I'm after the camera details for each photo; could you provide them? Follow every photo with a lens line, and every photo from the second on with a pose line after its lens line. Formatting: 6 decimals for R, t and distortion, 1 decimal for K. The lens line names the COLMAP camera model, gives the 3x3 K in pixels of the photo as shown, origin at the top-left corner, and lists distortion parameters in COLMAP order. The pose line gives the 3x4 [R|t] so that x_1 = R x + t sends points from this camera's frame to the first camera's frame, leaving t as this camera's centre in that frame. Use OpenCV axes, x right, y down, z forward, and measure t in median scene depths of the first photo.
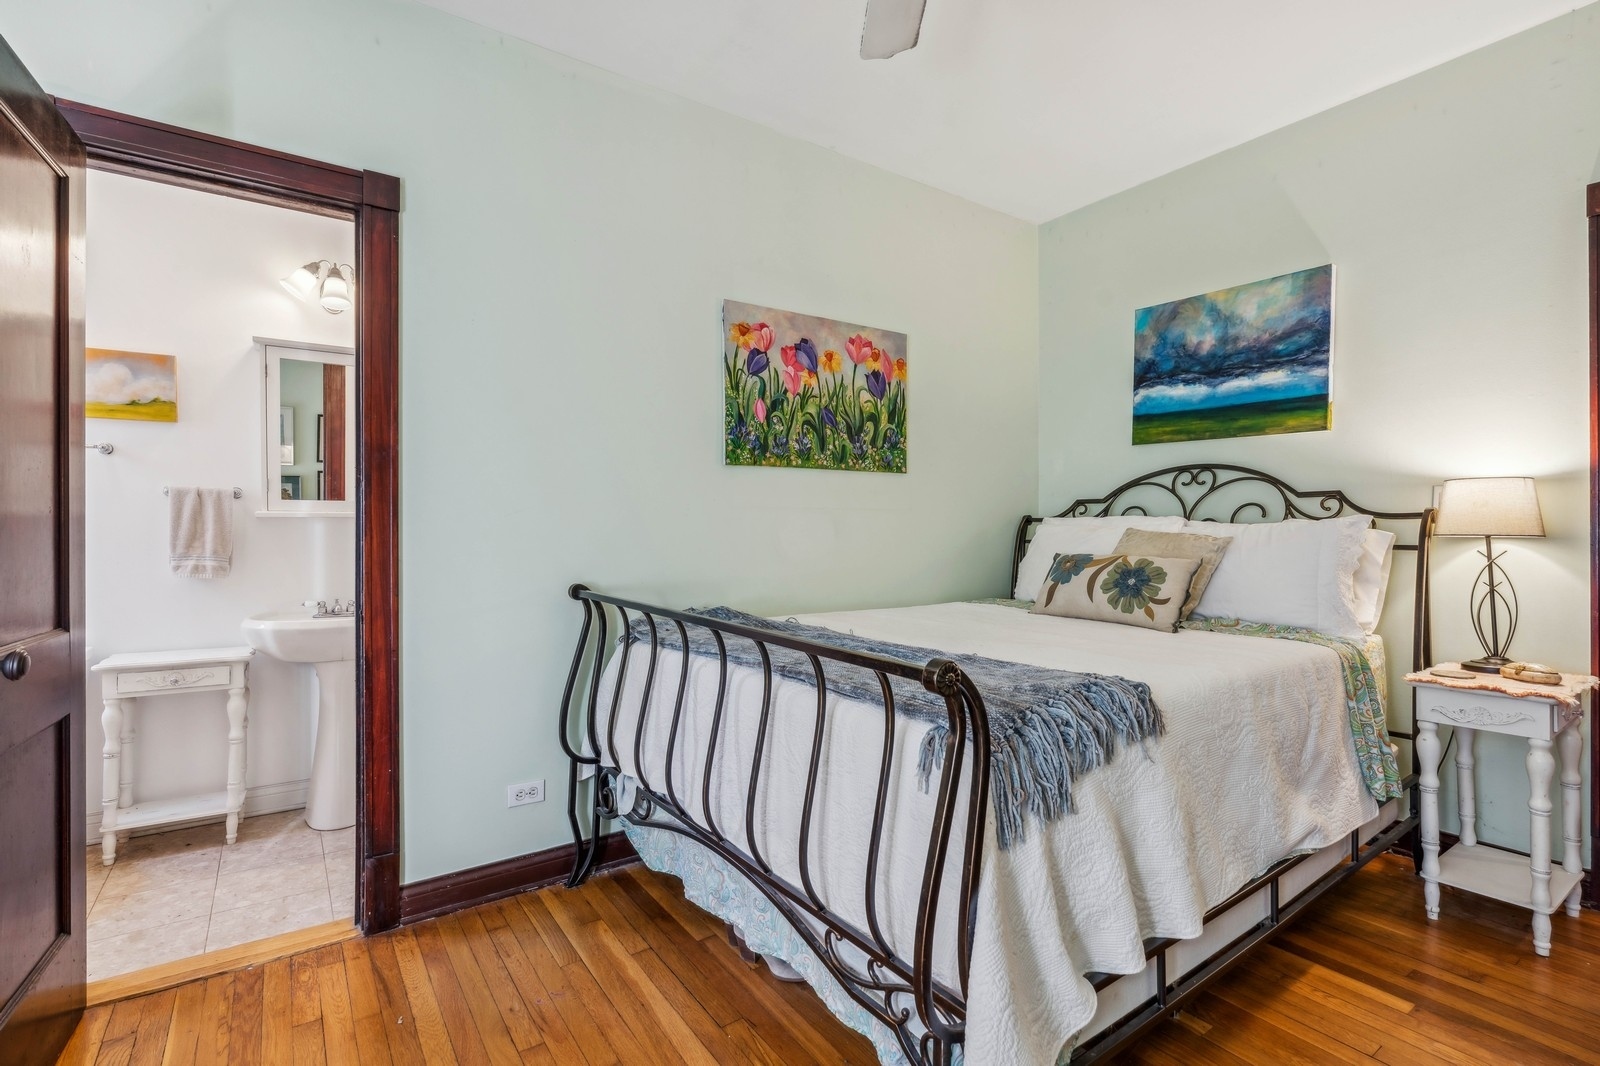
lens RADIAL K [[742.2, 0, 802.4], [0, 742.2, 526.5], [0, 0, 1]] dist [-0.001079, -0.000317]
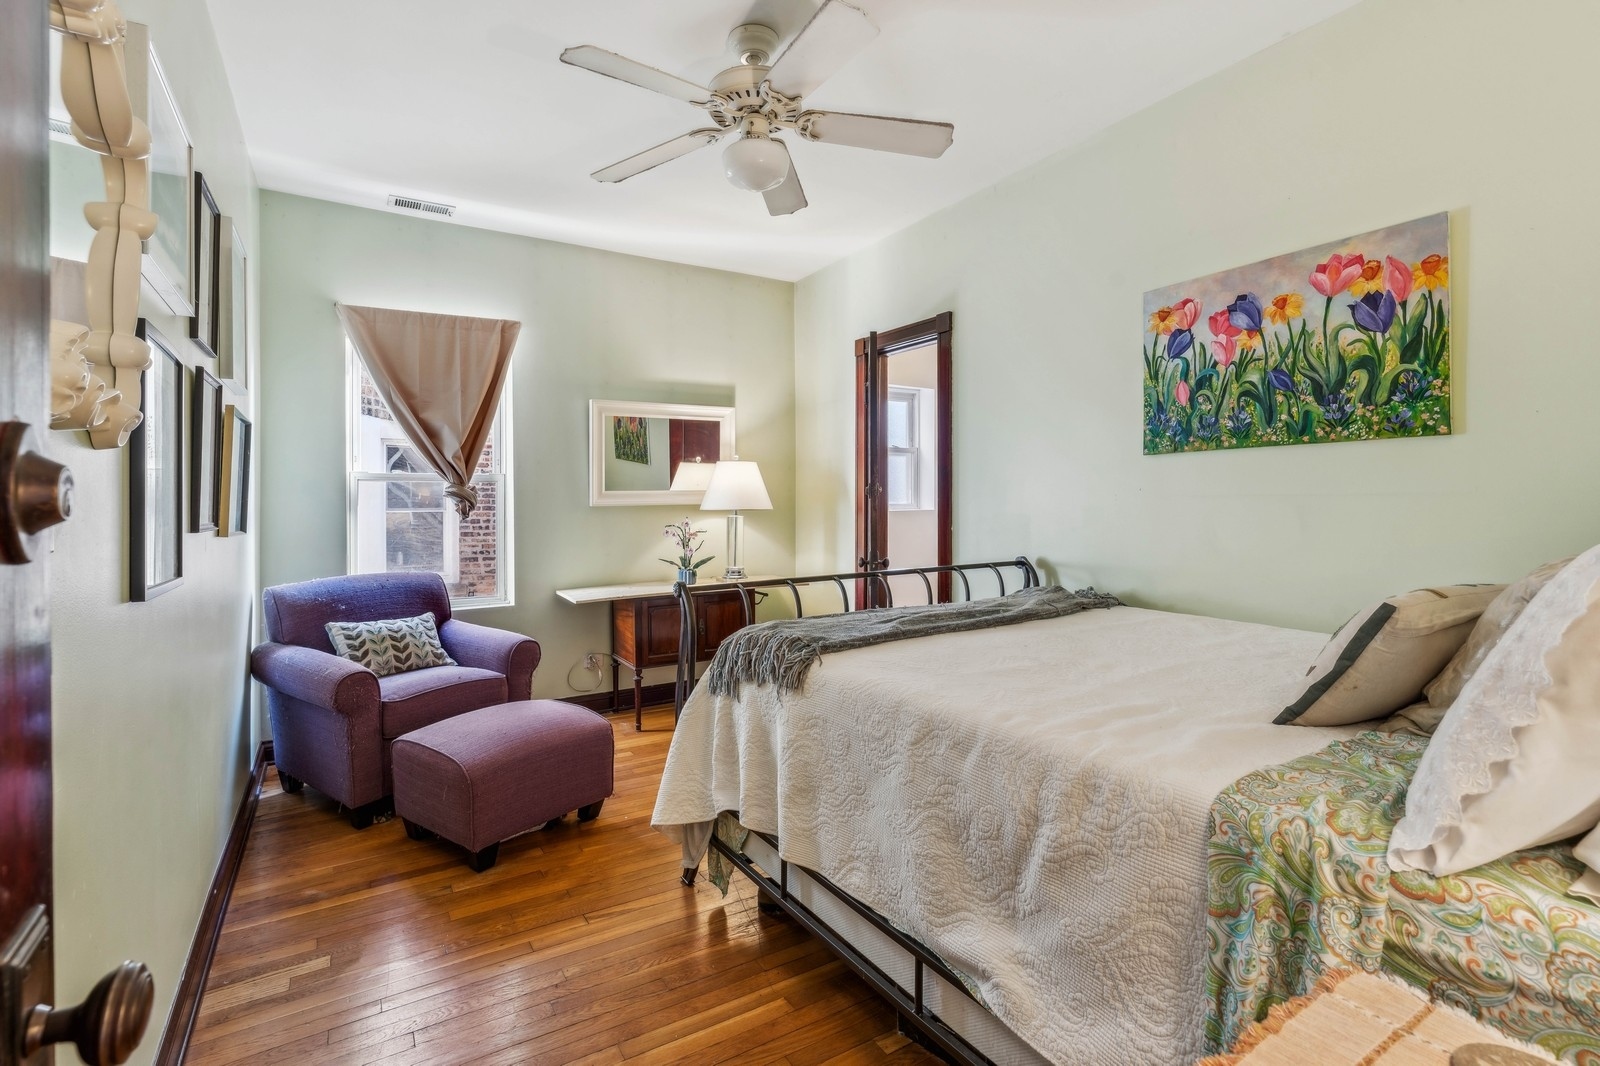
lens RADIAL K [[742.2, 0, 810.3], [0, 742.2, 501.0], [0, 0, 1]] dist [-0.001079, -0.000317]
pose [[-0.048235, -0.000605, -0.998836, 0.875594], [0.004436, 0.999990, -0.000820, -0.019924], [0.998826, -0.004471, -0.048232, 0.550986]]
